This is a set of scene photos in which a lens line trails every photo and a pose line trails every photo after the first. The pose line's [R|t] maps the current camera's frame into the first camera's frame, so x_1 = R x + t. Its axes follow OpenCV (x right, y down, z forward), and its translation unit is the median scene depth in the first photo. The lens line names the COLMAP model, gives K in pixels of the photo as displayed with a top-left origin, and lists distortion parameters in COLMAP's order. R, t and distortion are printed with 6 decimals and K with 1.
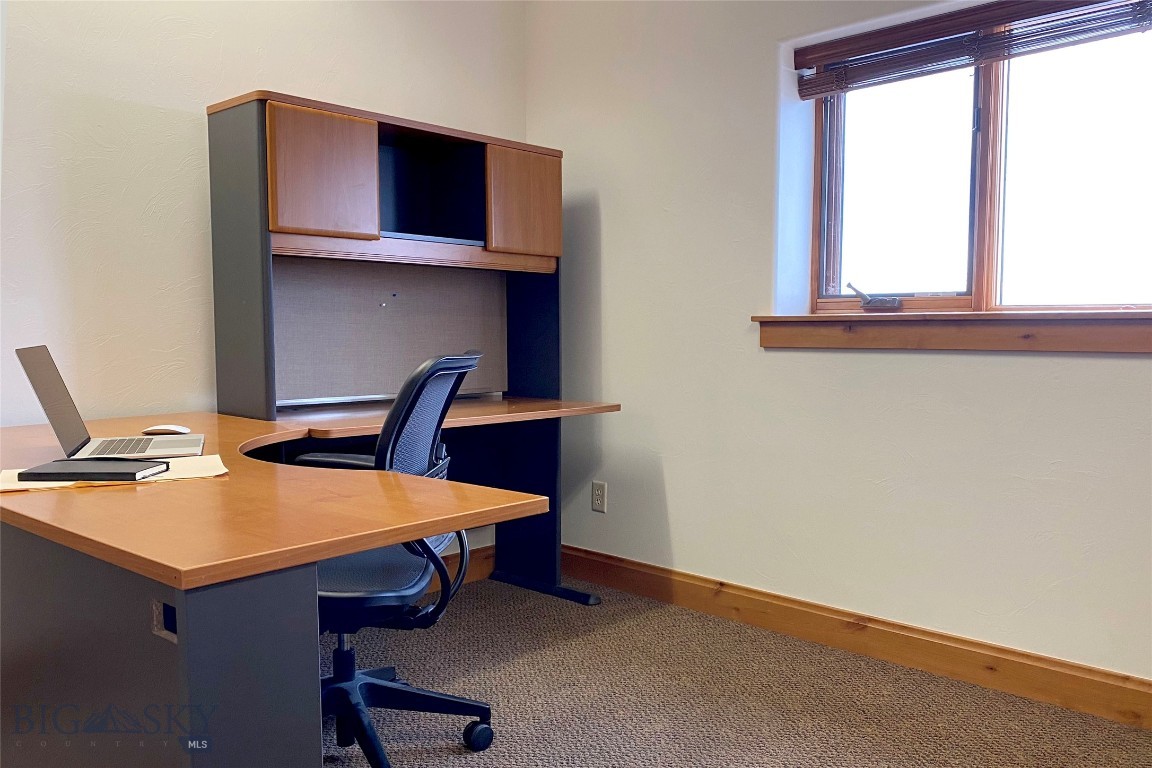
lens RADIAL K [[909.0, 0, 595.9], [0, 909.0, 408.4], [0, 0, 1]] dist [0.099895, -0.224098]
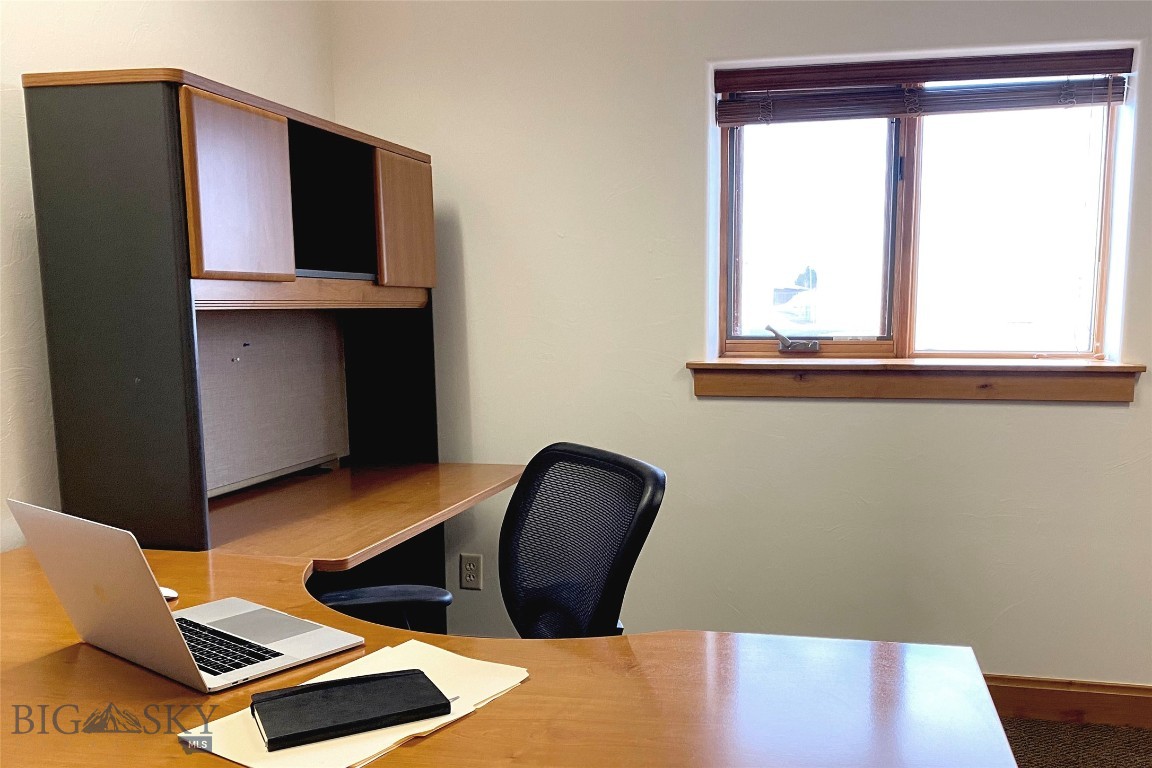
lens RADIAL K [[1003.8, 0, 576.9], [0, 1003.8, 456.9], [0, 0, 1]] dist [0.081908, -0.251379]
pose [[0.863206, -0.084115, 0.497795, -0.493037], [0.050290, 0.995445, 0.080998, -0.106818], [-0.502341, -0.044884, 0.863504, 0.201062]]
